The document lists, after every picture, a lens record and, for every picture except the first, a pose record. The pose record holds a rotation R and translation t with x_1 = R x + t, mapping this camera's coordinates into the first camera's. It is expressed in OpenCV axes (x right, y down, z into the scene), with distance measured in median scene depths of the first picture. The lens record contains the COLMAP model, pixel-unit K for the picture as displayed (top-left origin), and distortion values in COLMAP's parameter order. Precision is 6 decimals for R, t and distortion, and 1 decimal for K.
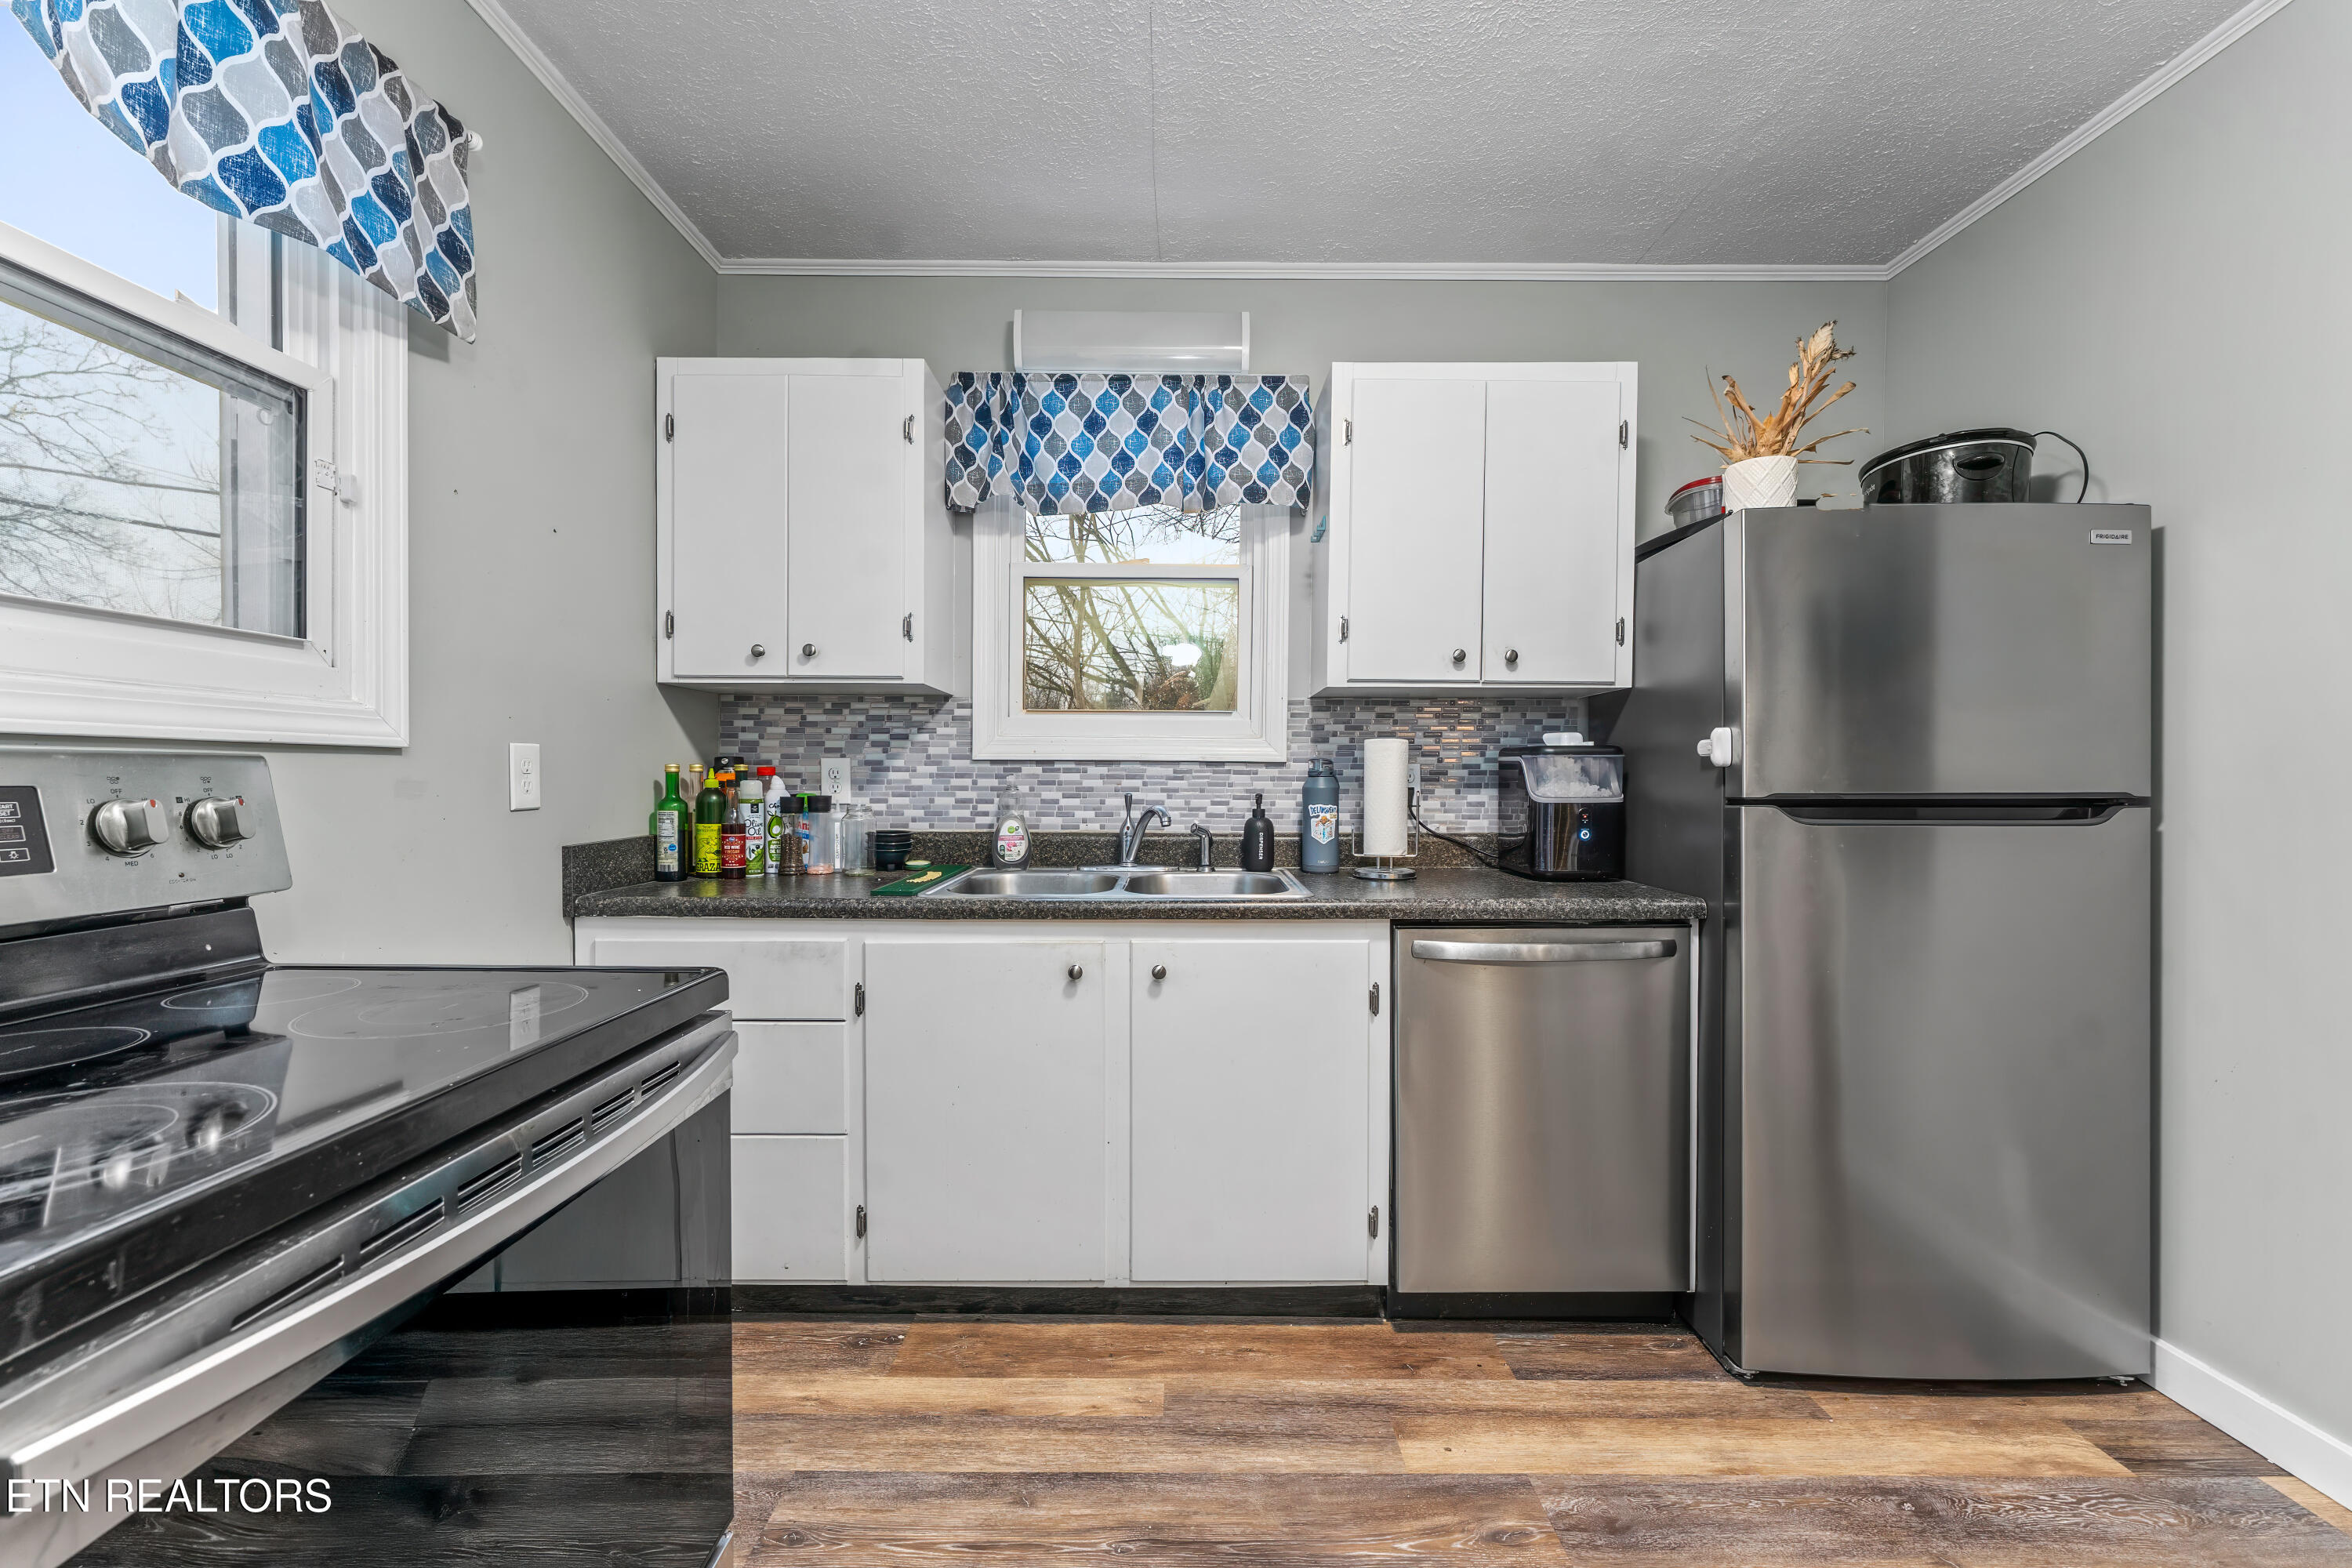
lens RADIAL K [[951.8, 0, 1175.6], [0, 951.8, 796.4], [0, 0, 1]] dist [0.002167, -0.000301]
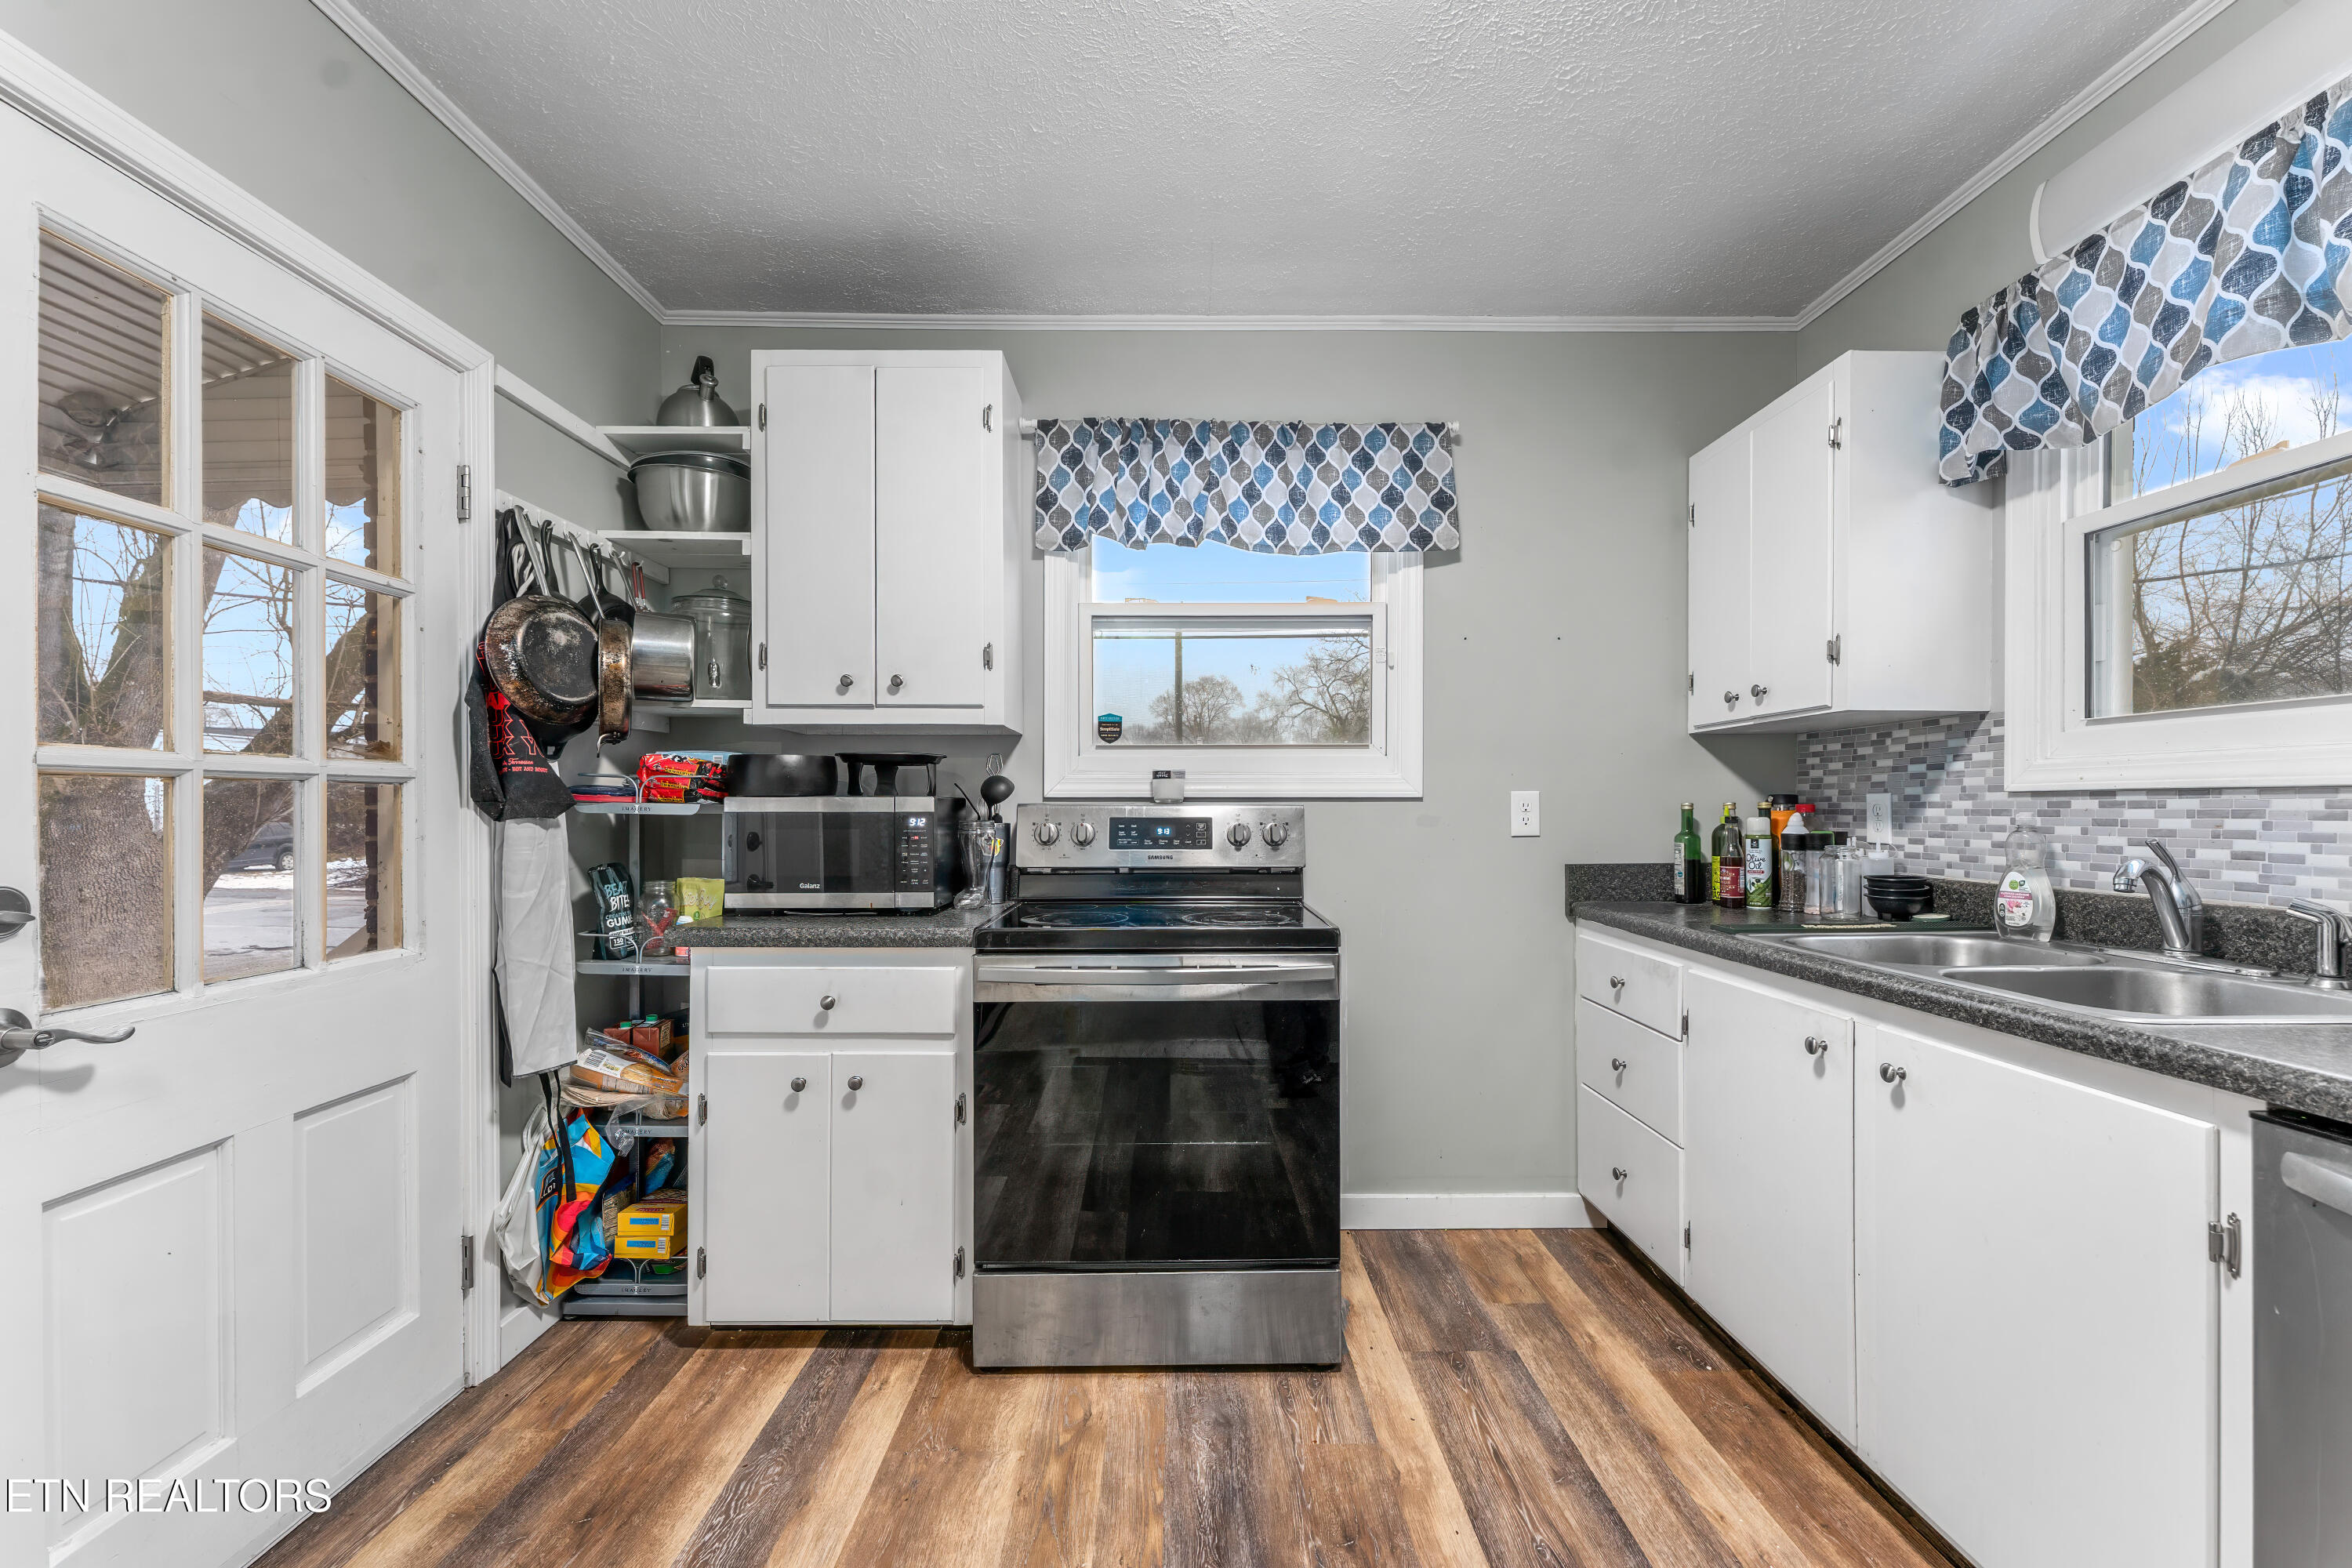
lens RADIAL K [[956.8, 0, 1183.8], [0, 956.8, 814.6], [0, 0, 1]] dist [0.000554, -0.000097]
pose [[0.012380, 0.001706, -0.999922, 0.613127], [-0.020507, 0.999789, 0.001452, -0.008336], [0.999713, 0.020487, 0.012412, 0.356496]]
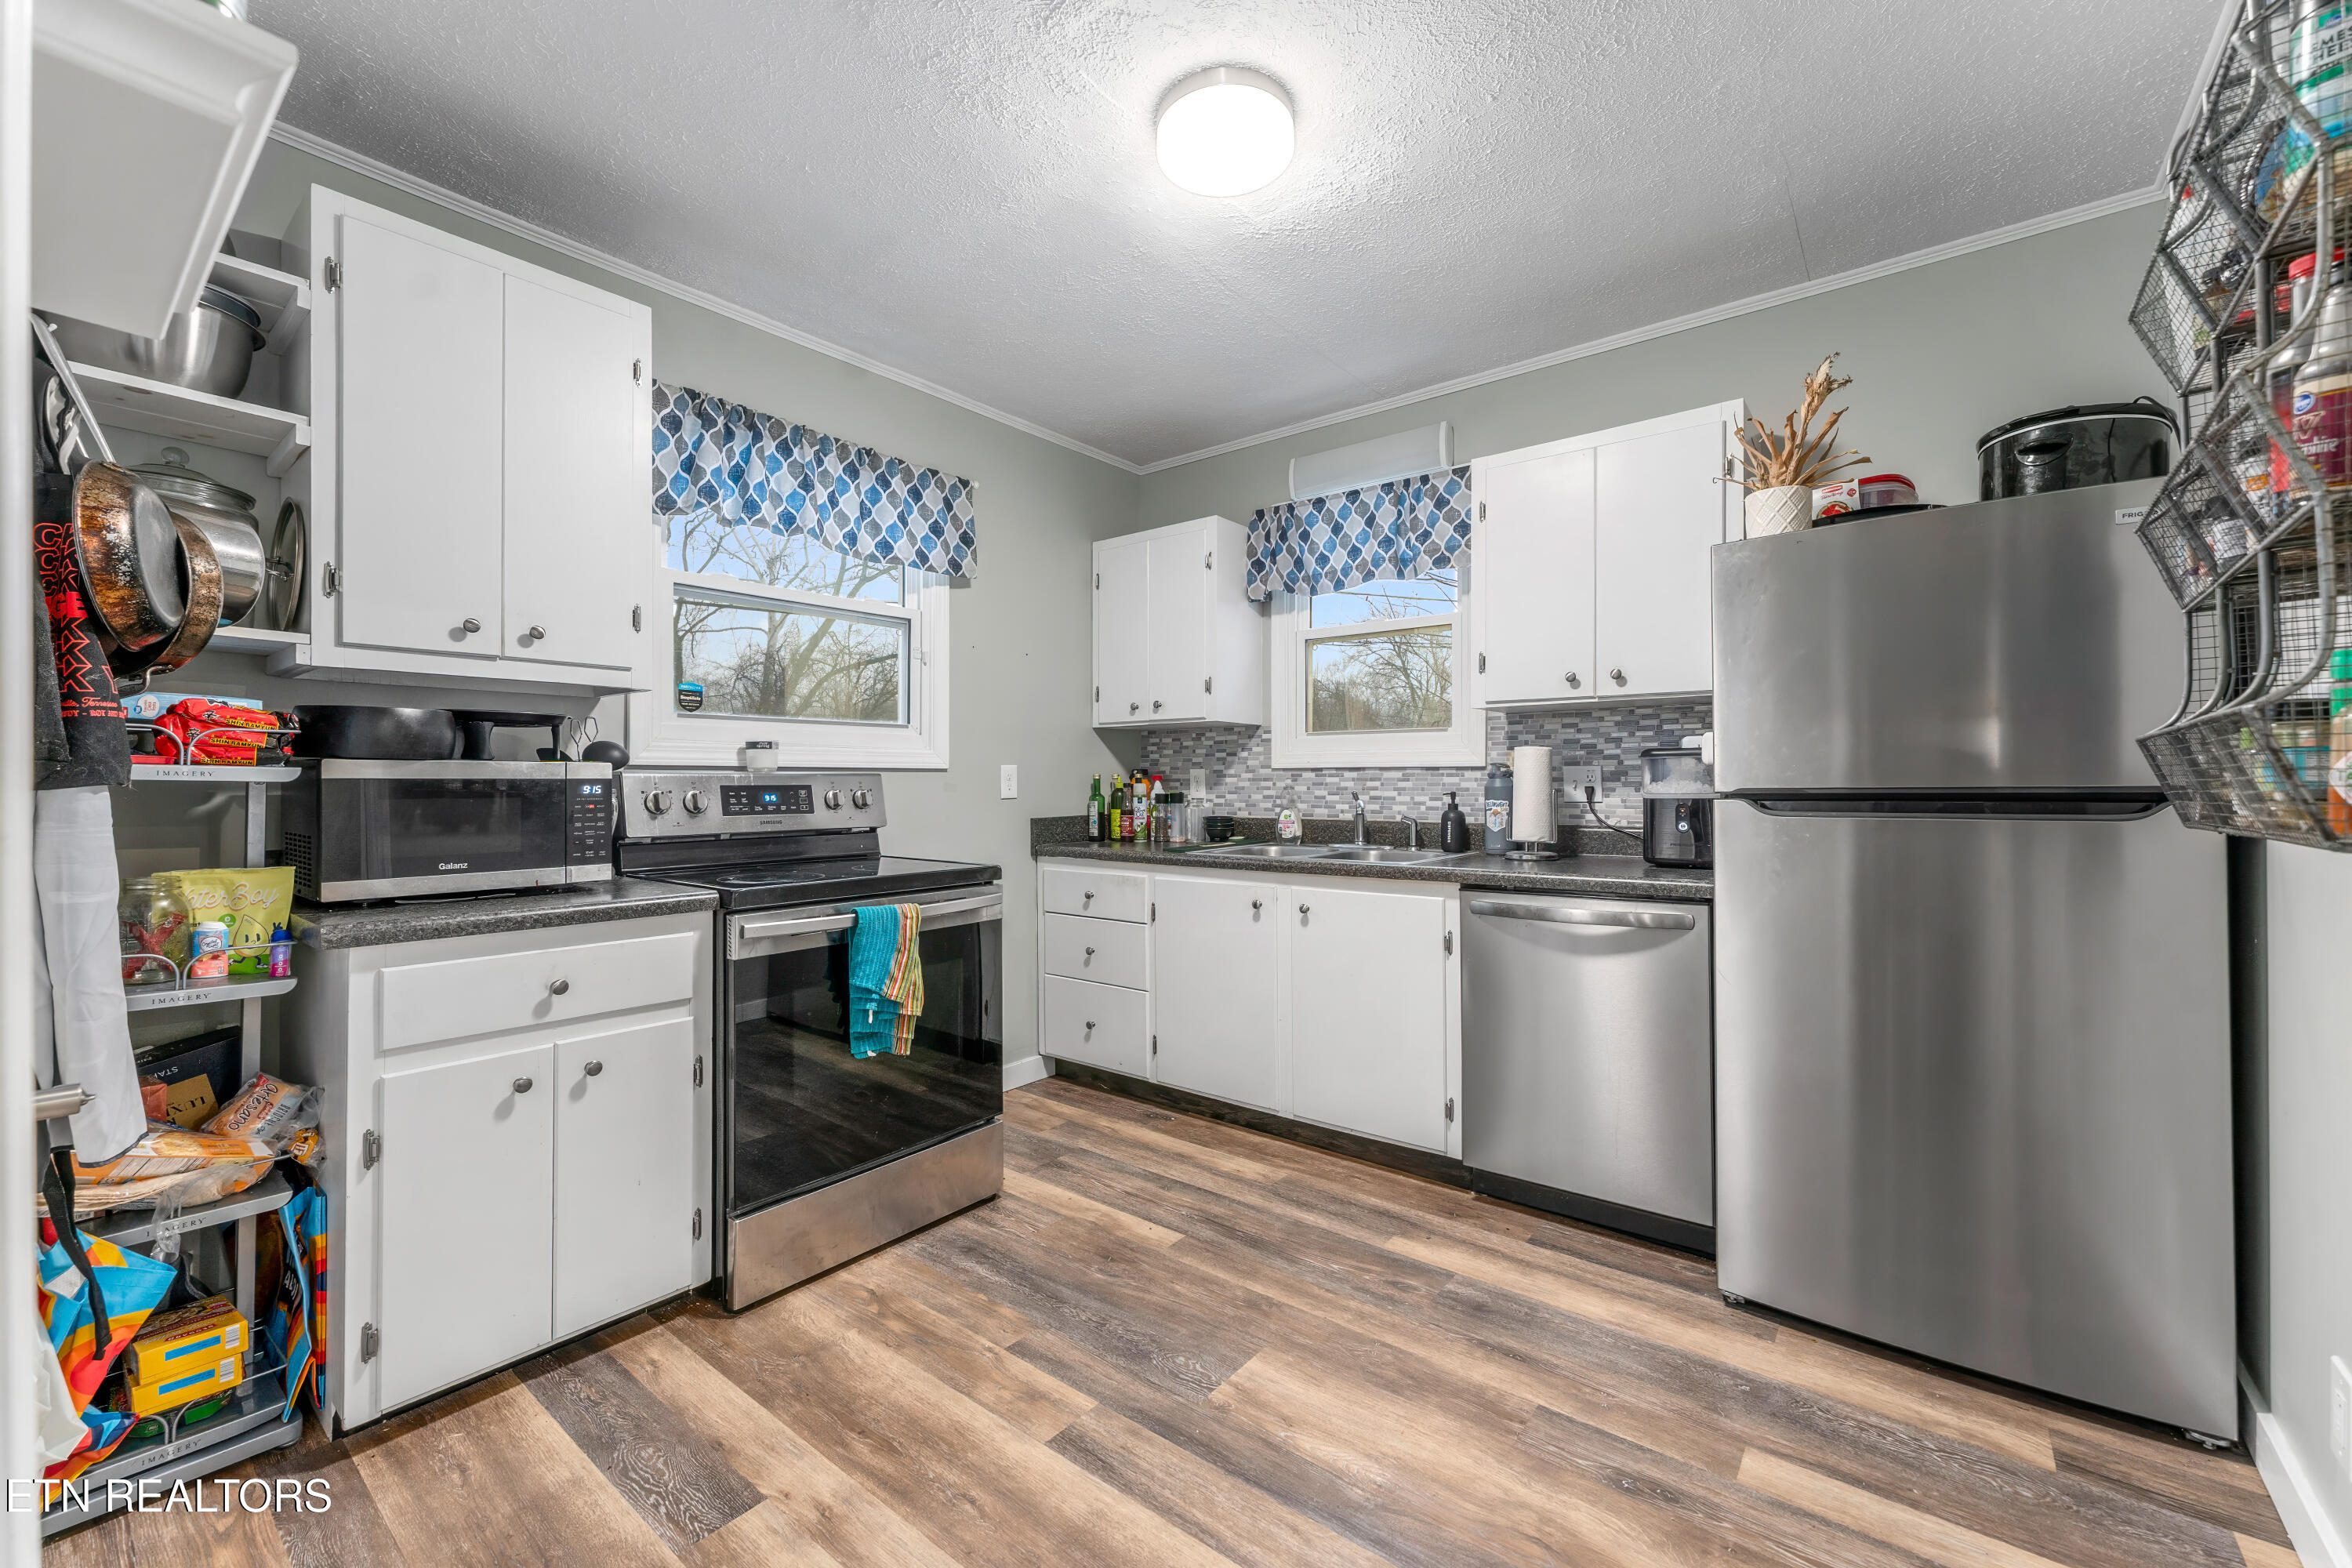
lens RADIAL K [[937.1, 0, 1166.2], [0, 937.1, 784.6], [0, 0, 1]] dist [0.001051, -0.000234]
pose [[0.779424, -0.005421, -0.626473, 0.618600], [-0.006789, 0.999831, -0.017098, 0.012785], [0.626460, 0.017580, 0.779256, -0.243998]]
